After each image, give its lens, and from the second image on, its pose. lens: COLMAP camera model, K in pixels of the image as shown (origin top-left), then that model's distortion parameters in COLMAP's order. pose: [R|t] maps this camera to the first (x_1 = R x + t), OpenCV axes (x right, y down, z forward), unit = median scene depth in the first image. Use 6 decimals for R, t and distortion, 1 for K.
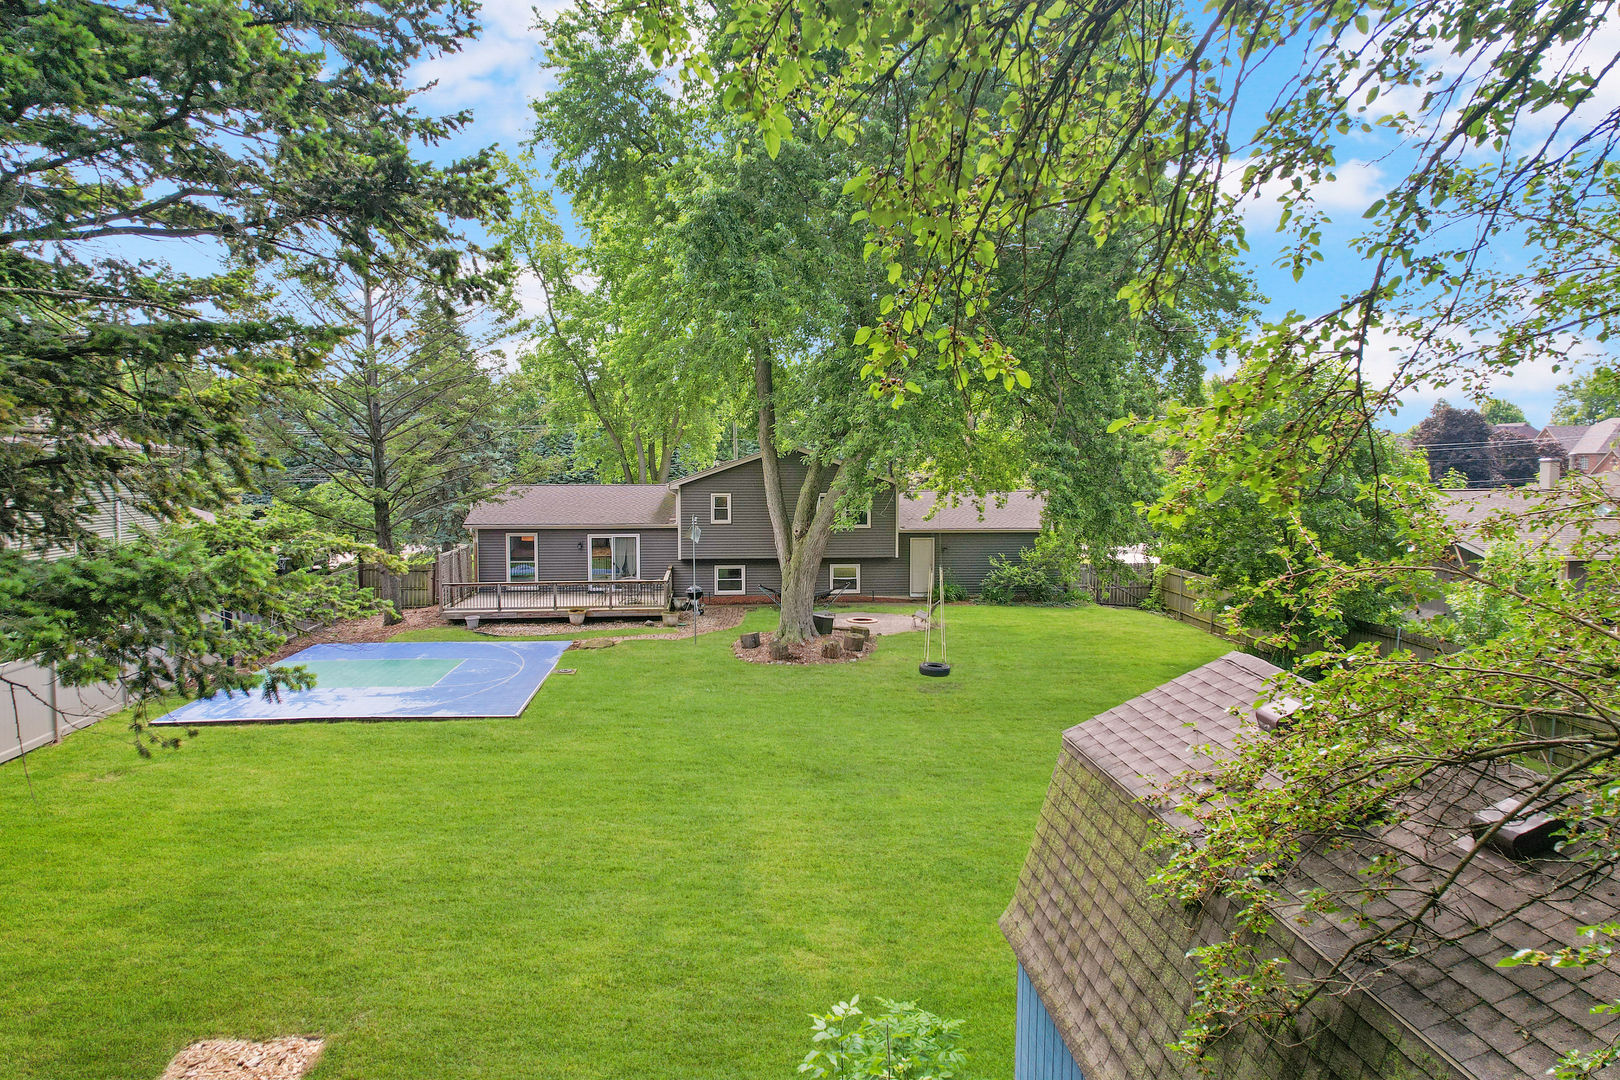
lens RADIAL K [[1014.9, 0, 816.1], [0, 1014.9, 542.0], [0, 0, 1]] dist [-0.078903, 0.065496]
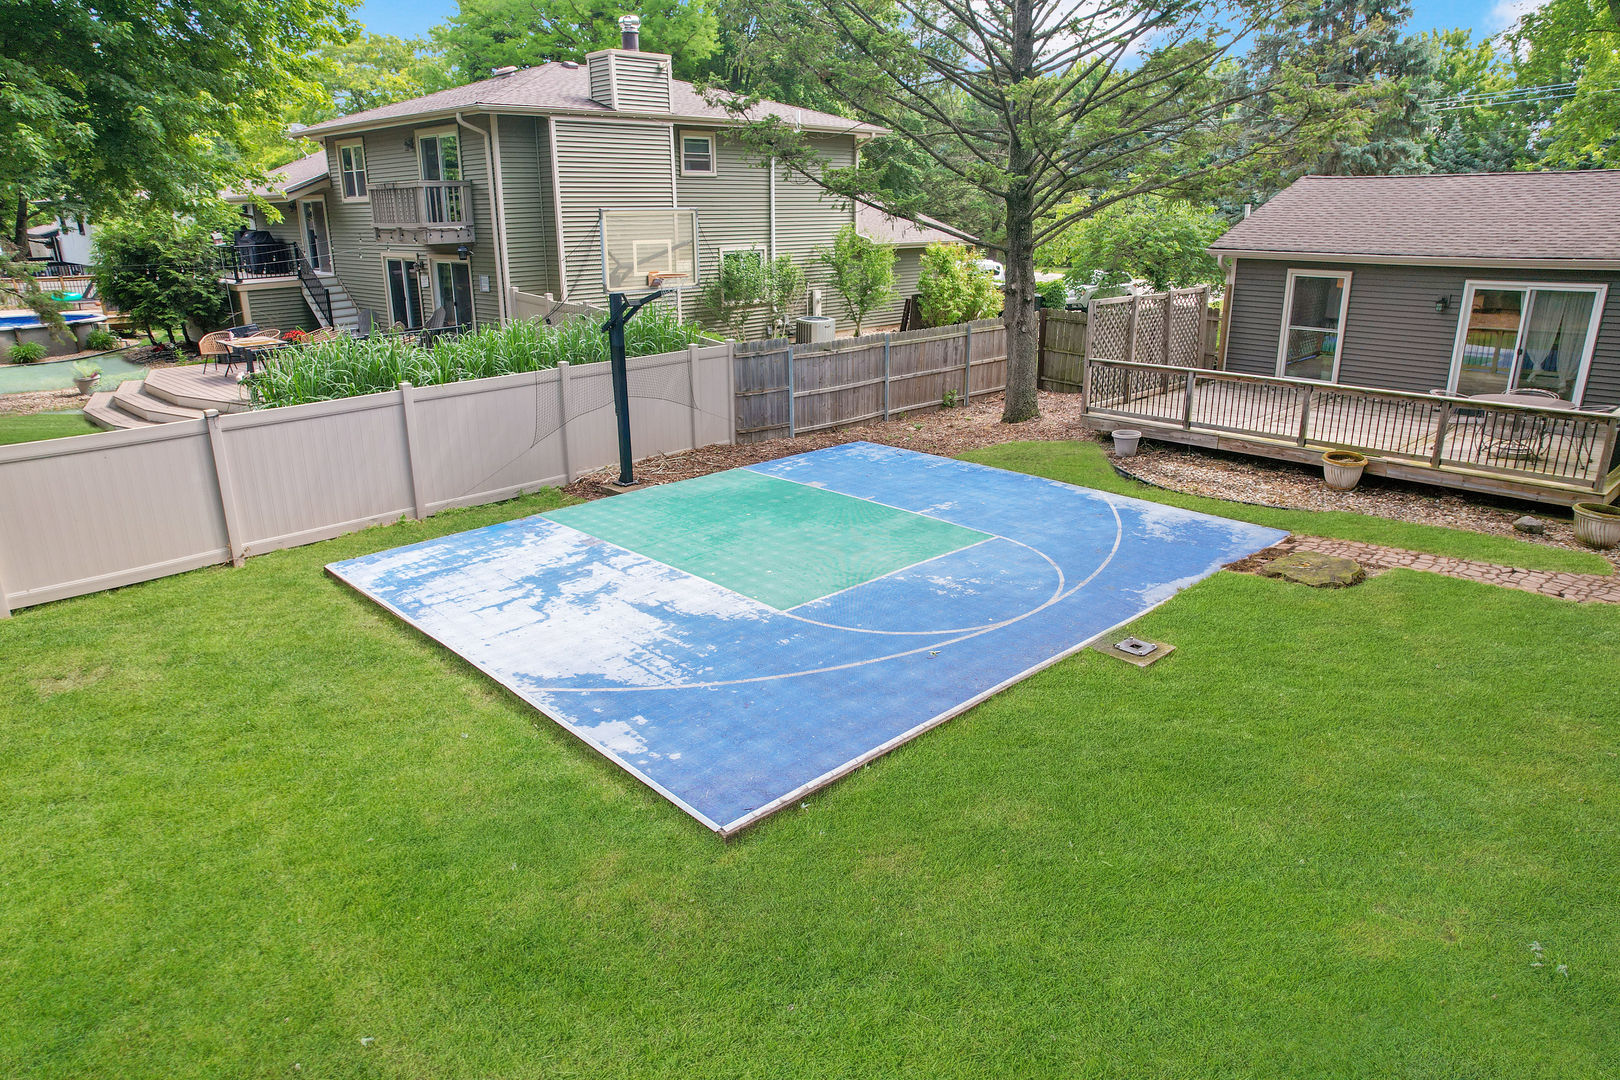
lens RADIAL K [[1020.7, 0, 806.9], [0, 1020.7, 530.7], [0, 0, 1]] dist [-0.074571, 0.063624]
pose [[0.602386, 0.237167, -0.762157, -0.036823], [-0.049751, 0.964138, 0.260697, -0.001233], [0.796653, -0.119122, 0.592583, 0.490994]]
